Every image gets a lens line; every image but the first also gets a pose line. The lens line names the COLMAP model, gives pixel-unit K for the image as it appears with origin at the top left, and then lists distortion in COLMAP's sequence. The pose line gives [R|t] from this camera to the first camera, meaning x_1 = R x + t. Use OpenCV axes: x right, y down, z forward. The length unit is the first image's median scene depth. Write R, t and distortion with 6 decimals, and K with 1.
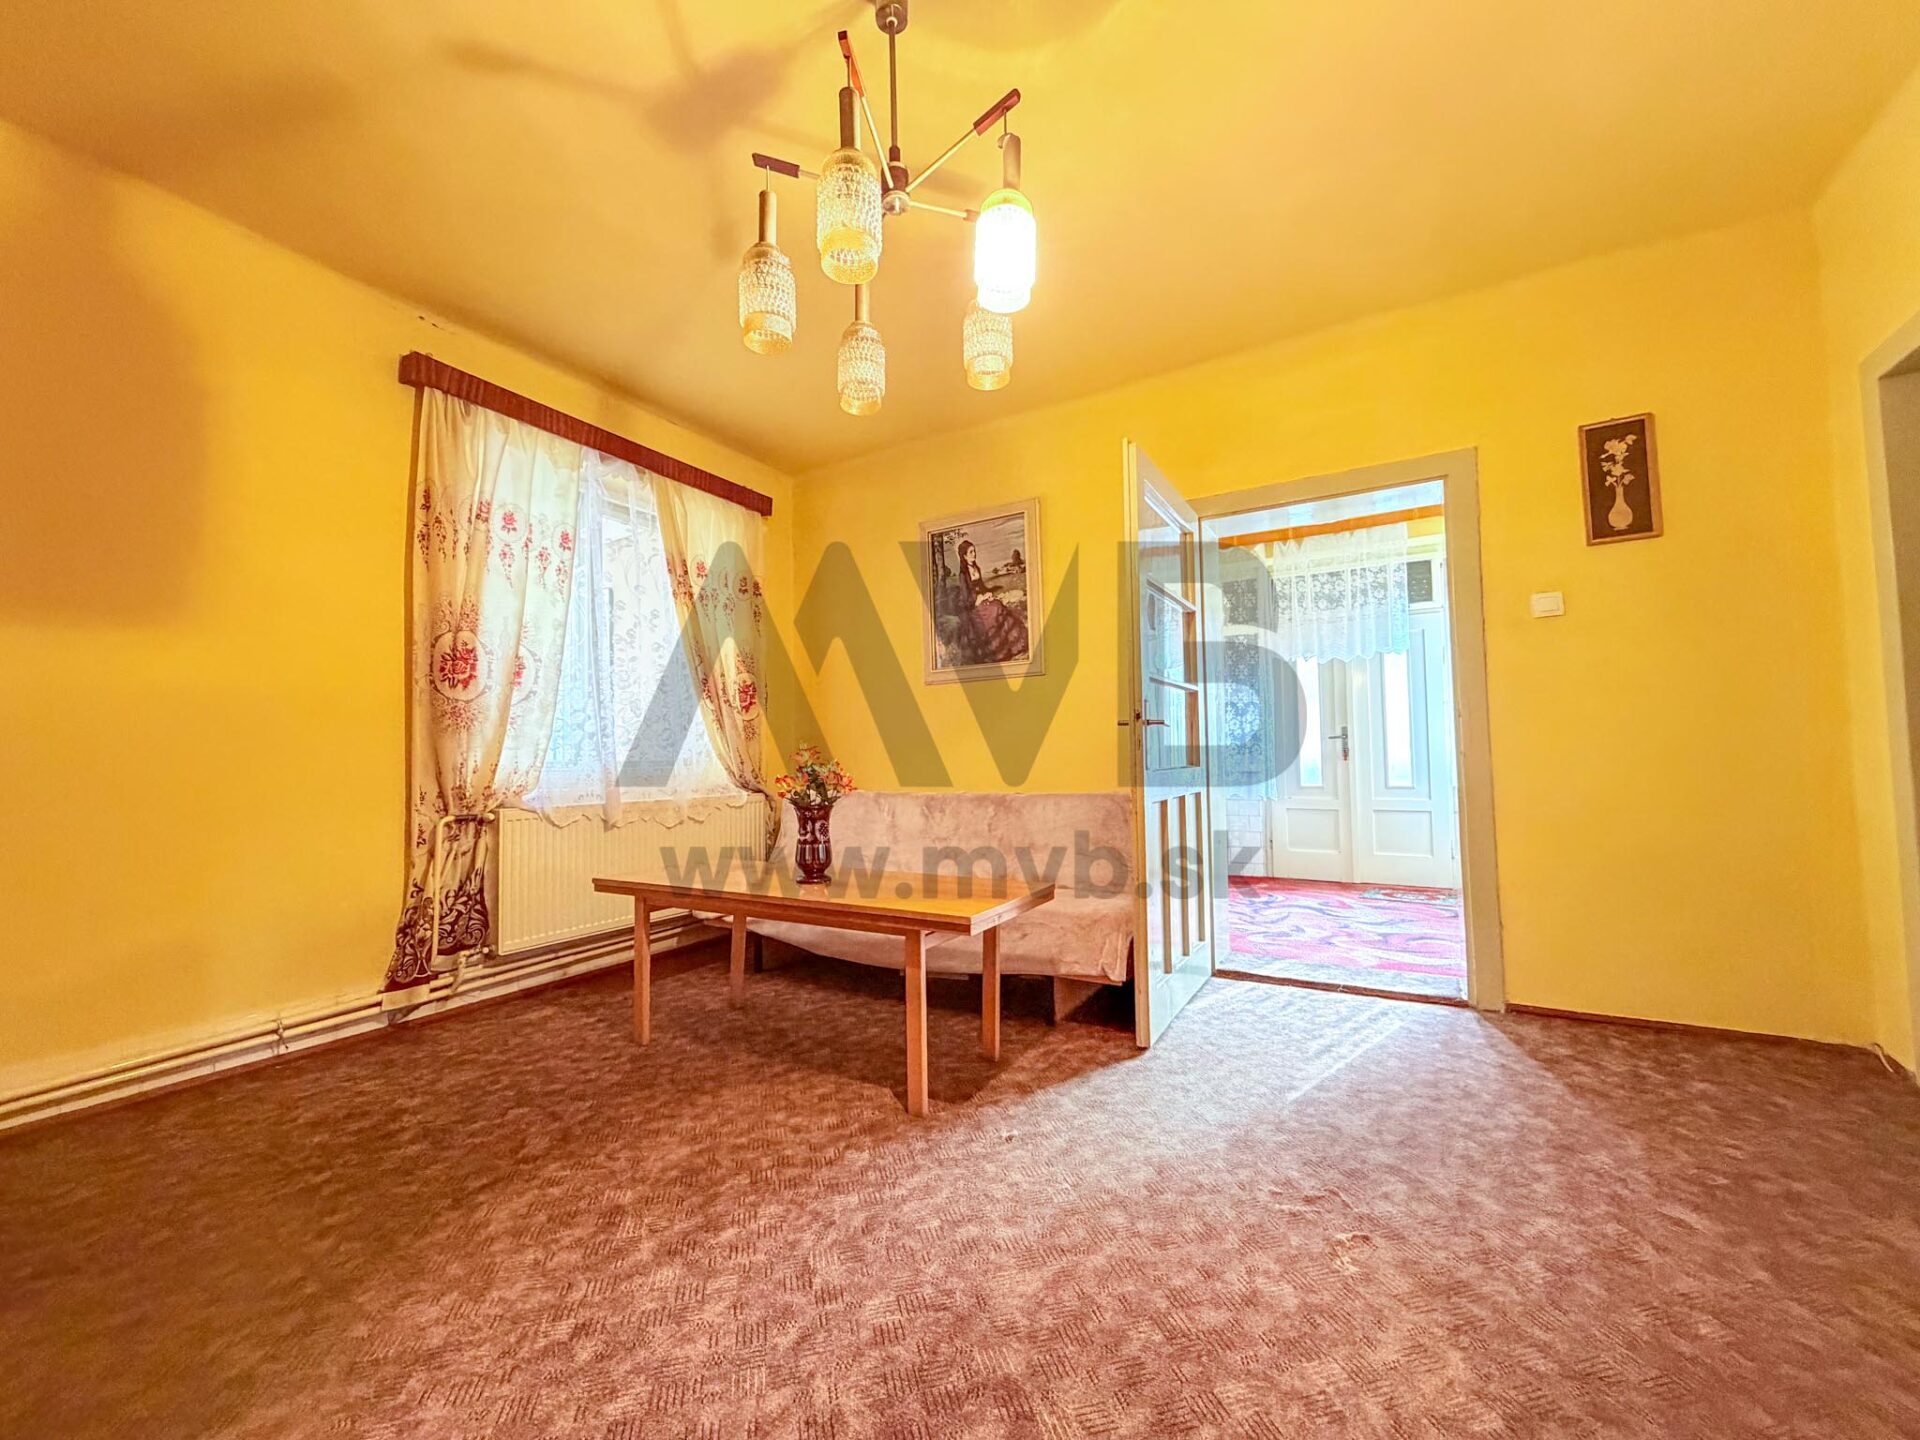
lens RADIAL K [[761.4, 0, 956.1], [0, 761.4, 722.7], [0, 0, 1]] dist [-0.005507, 0.001218]
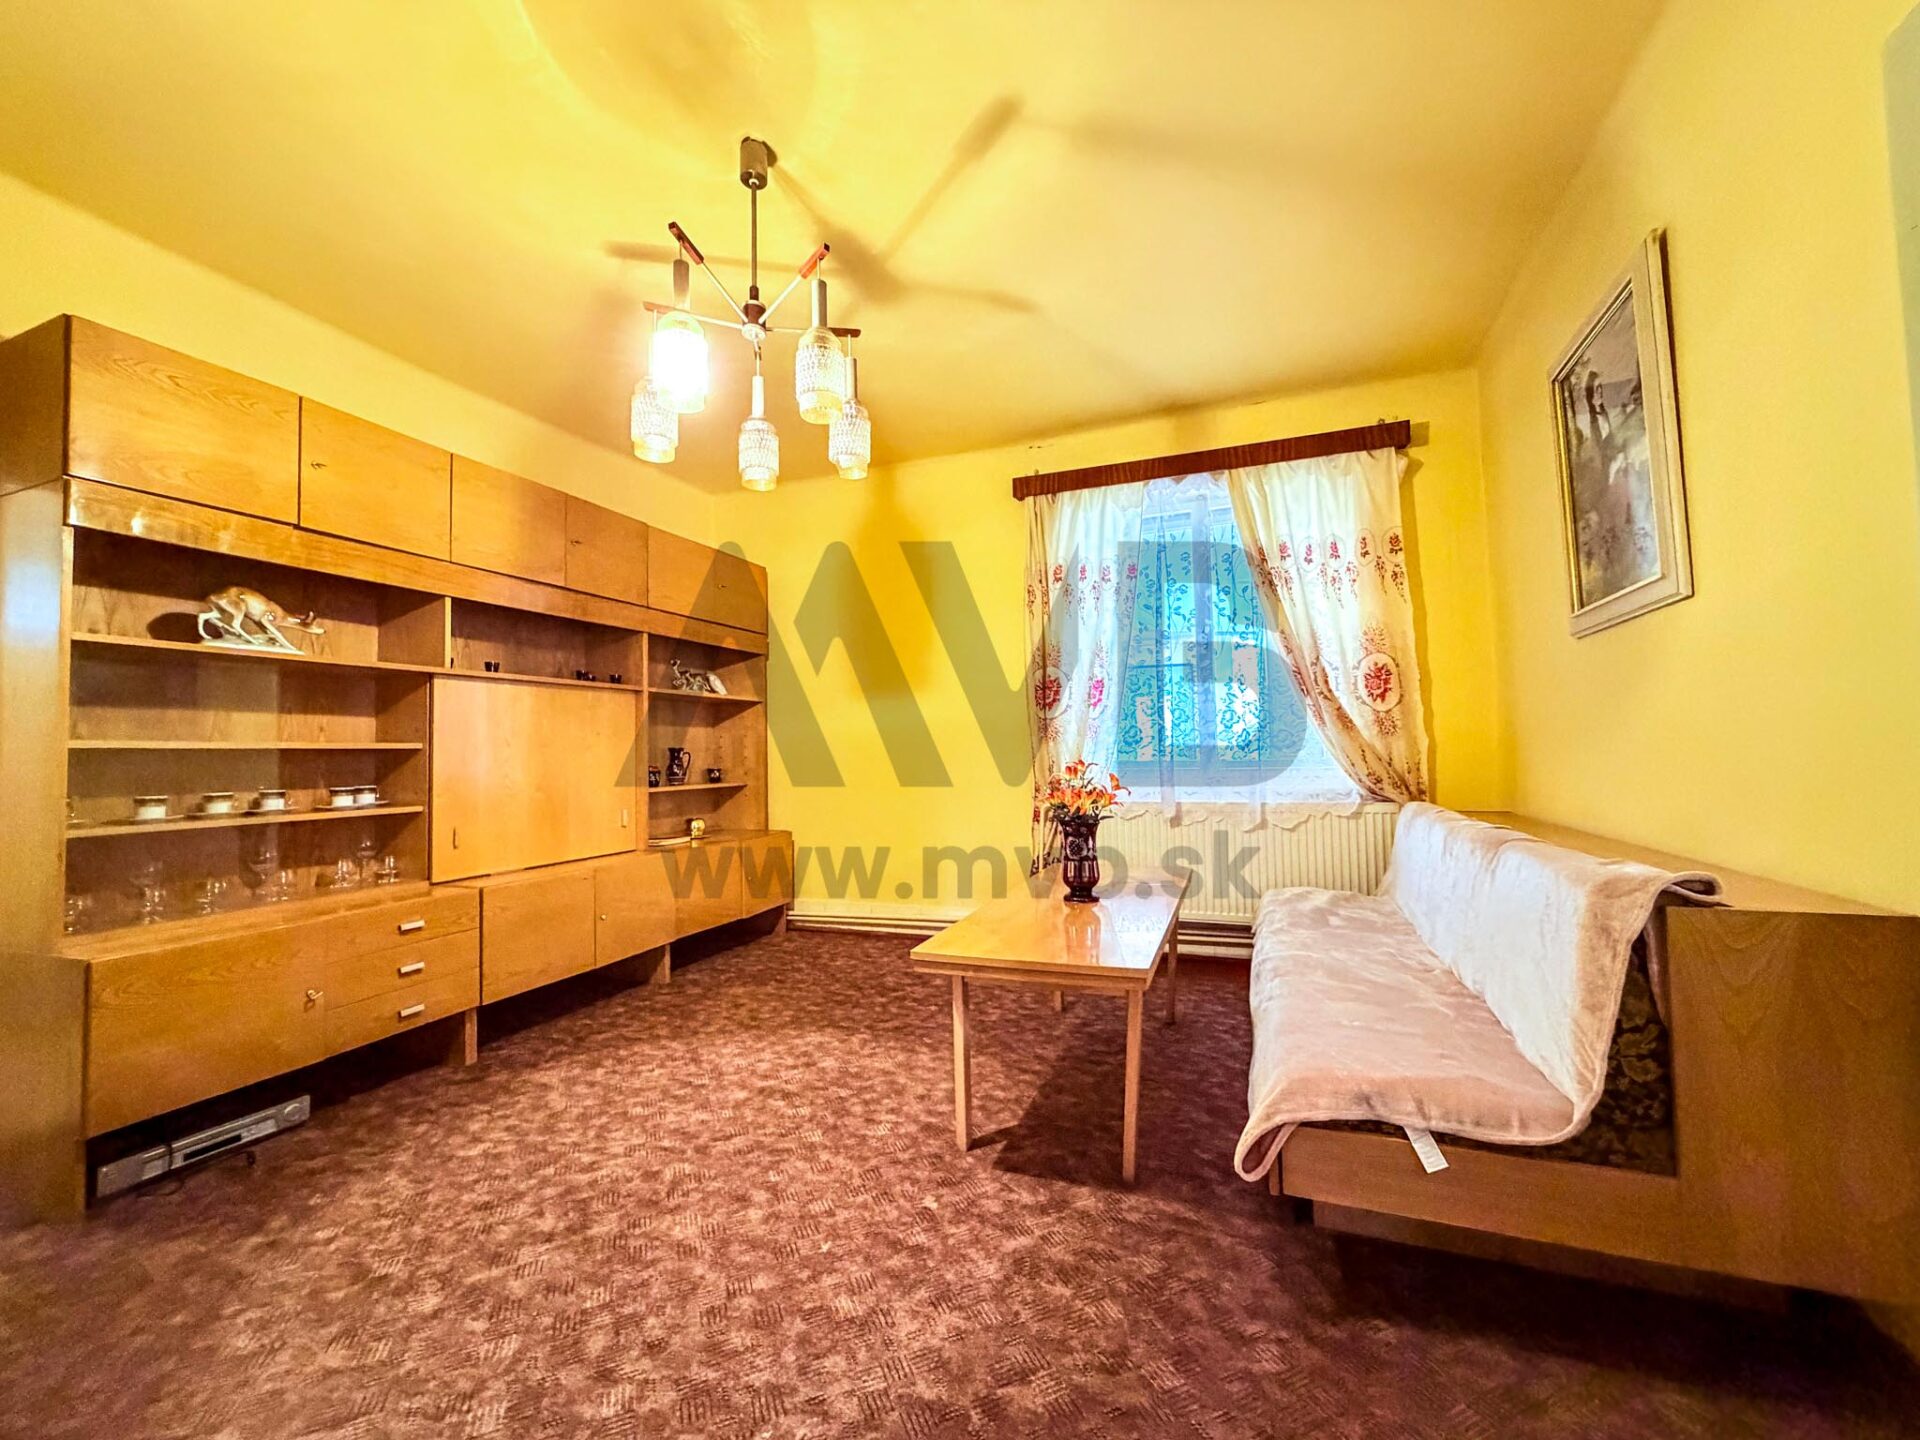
lens RADIAL K [[761.4, 0, 957.4], [0, 761.4, 722.3], [0, 0, 1]] dist [-0.005507, 0.001218]
pose [[0.155918, -0.028211, -0.987367, 1.089972], [0.063248, 0.997826, -0.018522, -0.012894], [0.985743, -0.059561, 0.157364, 1.022288]]
